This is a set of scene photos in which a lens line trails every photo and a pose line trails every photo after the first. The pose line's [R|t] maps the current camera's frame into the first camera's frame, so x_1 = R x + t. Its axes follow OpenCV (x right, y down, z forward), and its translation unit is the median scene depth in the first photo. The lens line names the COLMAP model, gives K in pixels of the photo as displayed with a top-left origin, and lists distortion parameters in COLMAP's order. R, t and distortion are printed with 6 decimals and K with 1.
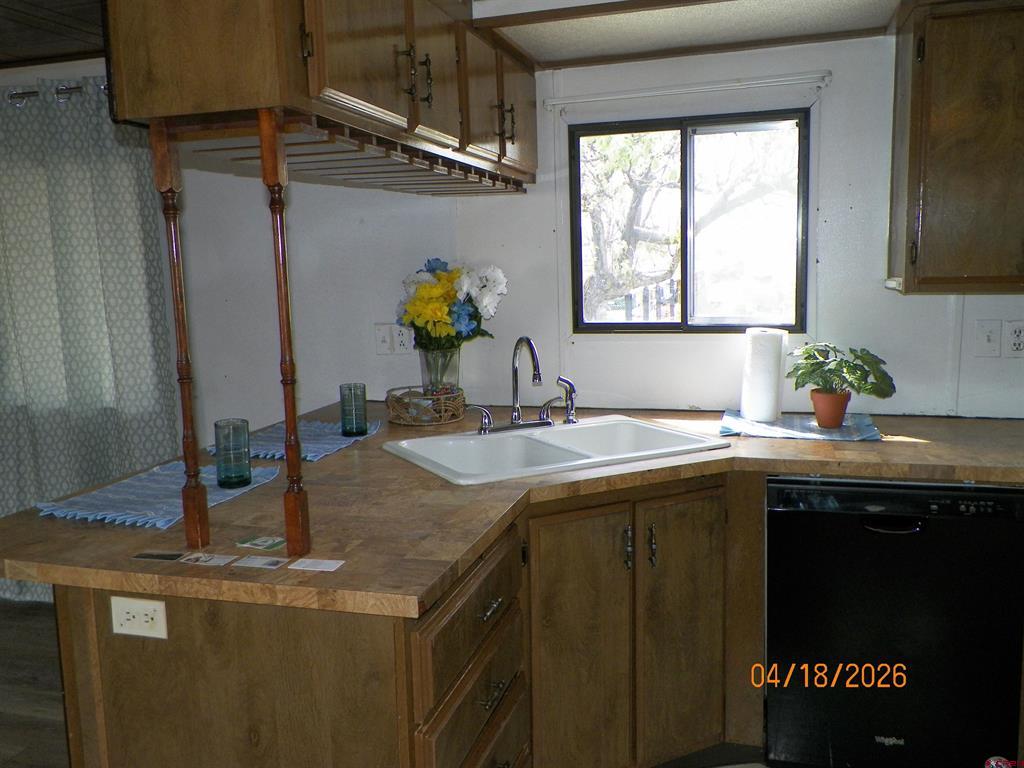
lens RADIAL K [[845.9, 0, 510.4], [0, 845.9, 383.0], [0, 0, 1]] dist [0.011935, -0.002084]
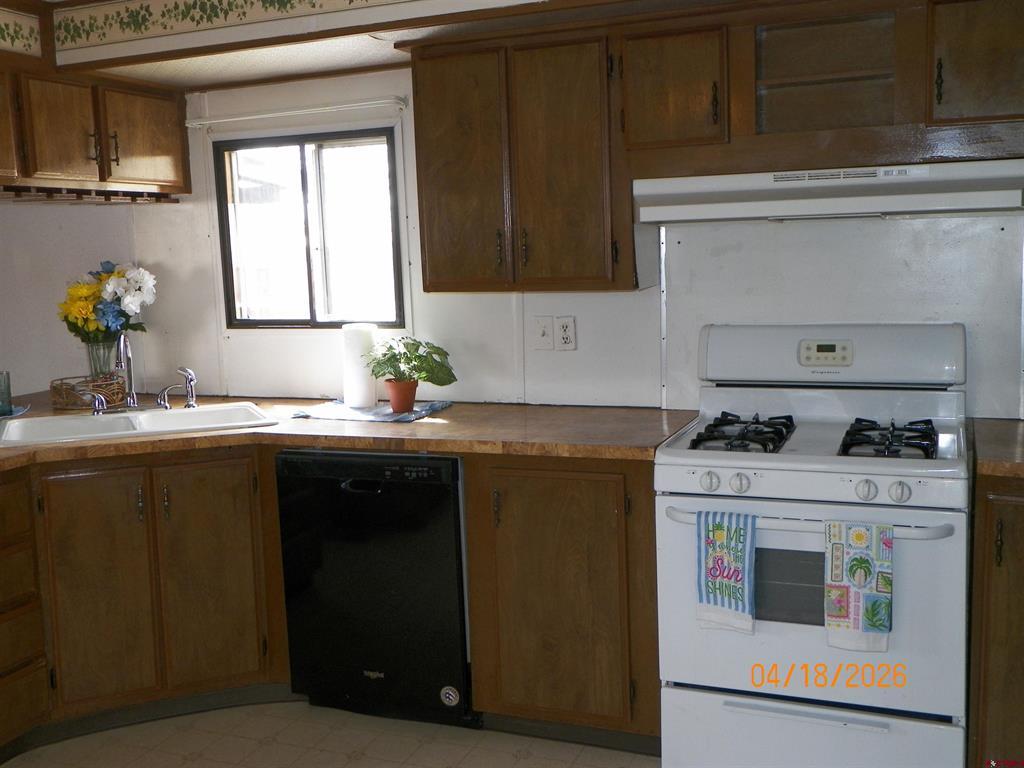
lens RADIAL K [[1028.1, 0, 515.8], [0, 1028.1, 386.4], [0, 0, 1]] dist [0.048138, 0.000000]
pose [[0.994481, 0.005578, -0.104764, 0.650117], [-0.006433, 0.999949, -0.007827, 0.027184], [0.104715, 0.008457, 0.994466, -0.331479]]
